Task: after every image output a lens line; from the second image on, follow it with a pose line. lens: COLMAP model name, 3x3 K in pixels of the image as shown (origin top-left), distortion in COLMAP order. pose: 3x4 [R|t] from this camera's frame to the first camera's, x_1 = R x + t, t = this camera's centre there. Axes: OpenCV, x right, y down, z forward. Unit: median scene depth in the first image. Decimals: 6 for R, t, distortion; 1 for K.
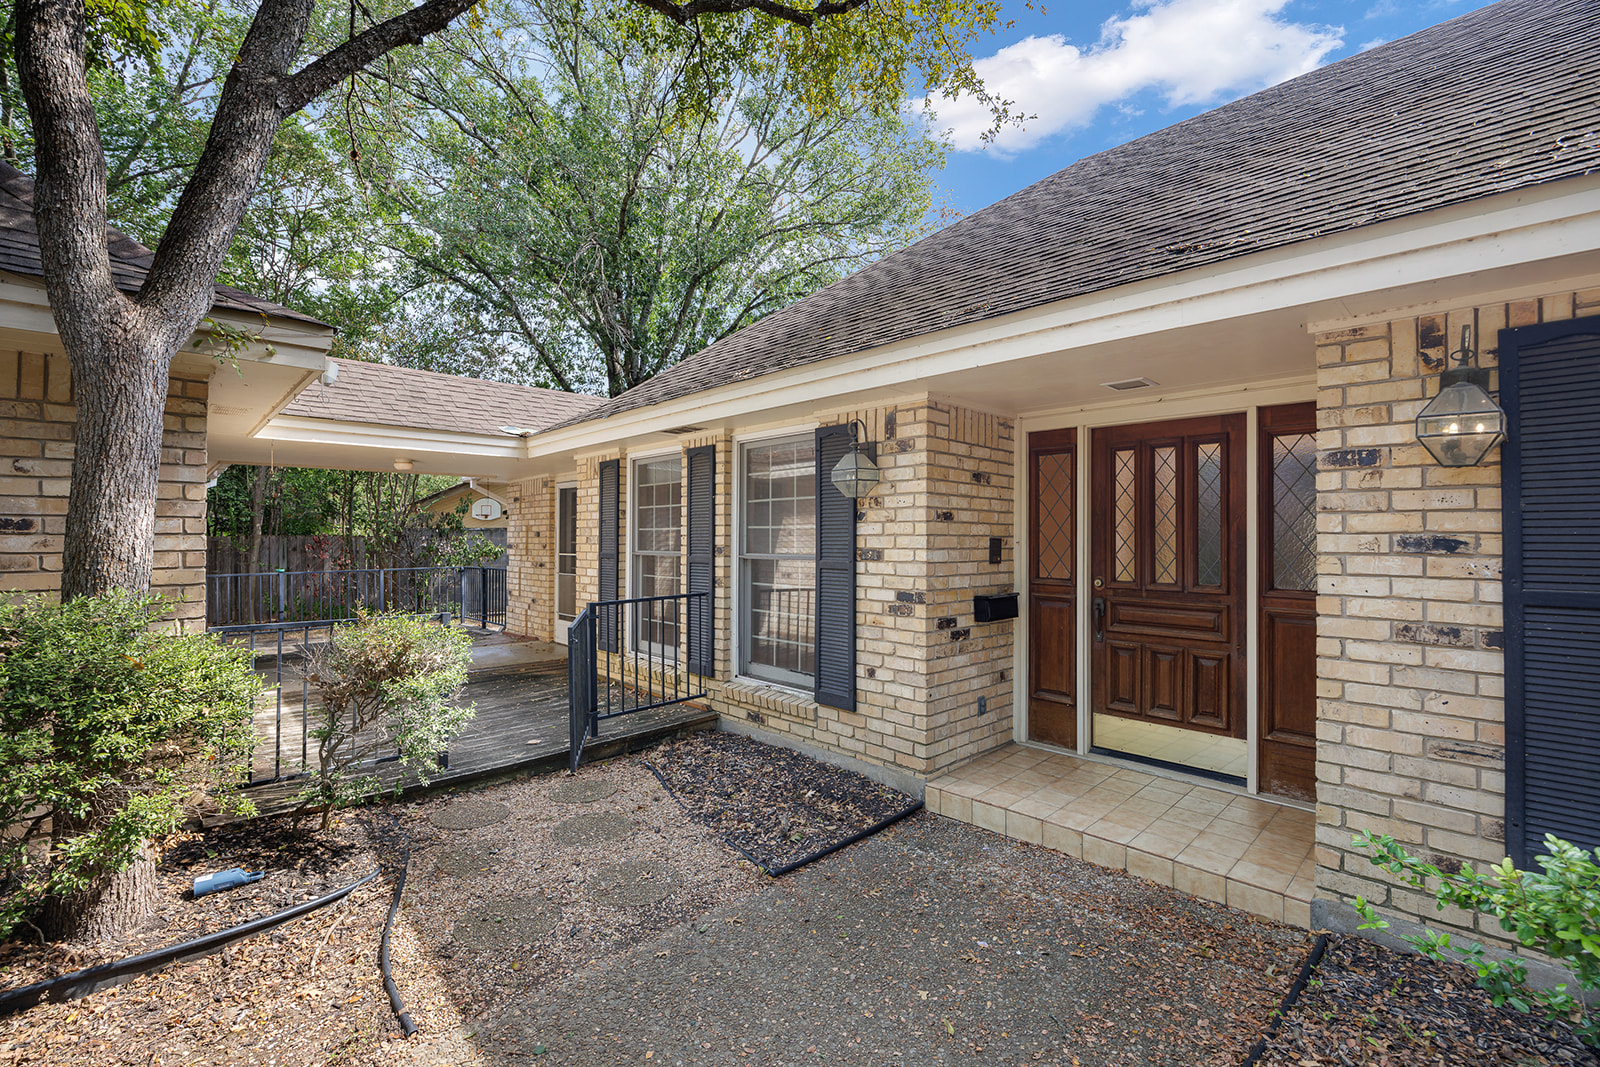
lens RADIAL K [[719.3, 0, 798.9], [0, 719.3, 527.0], [0, 0, 1]] dist [-0.012290, -0.000019]
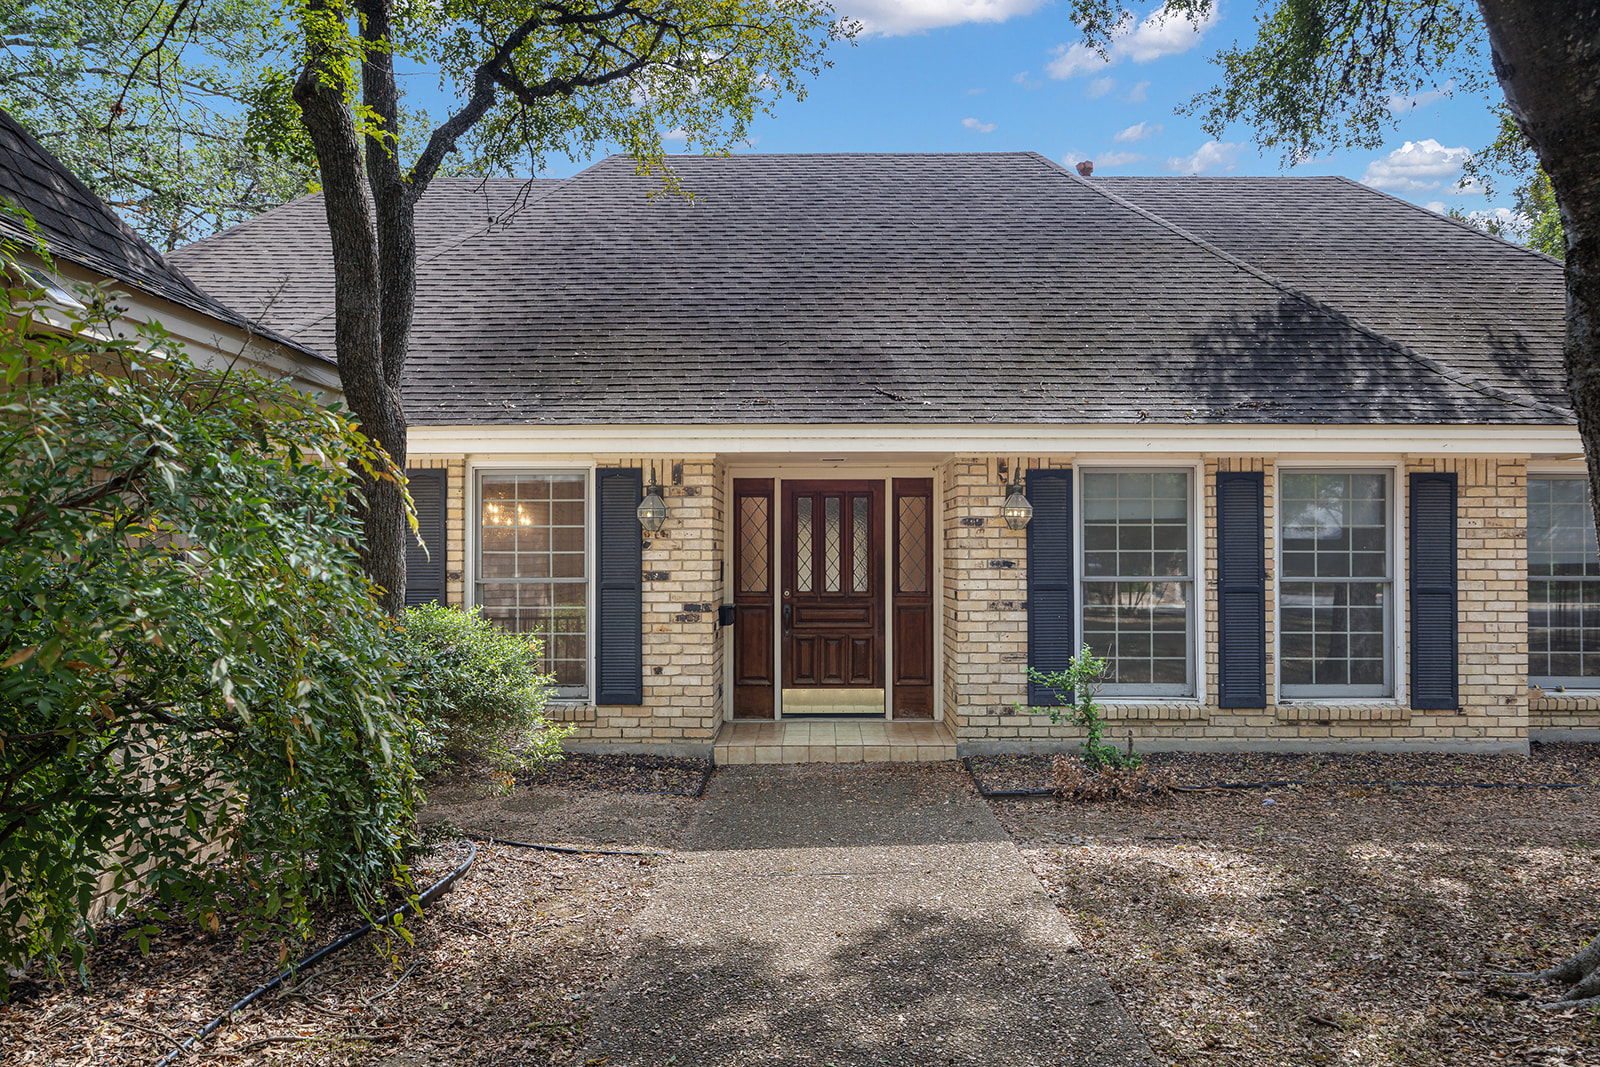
lens RADIAL K [[1203.6, 0, 800.3], [0, 1203.6, 537.4], [0, 0, 1]] dist [-0.003298, -0.000078]
pose [[0.715280, 0.001963, 0.698835, -1.242801], [-0.005537, 0.999981, 0.002859, -0.037645], [-0.698816, -0.005914, 0.715277, -0.698699]]
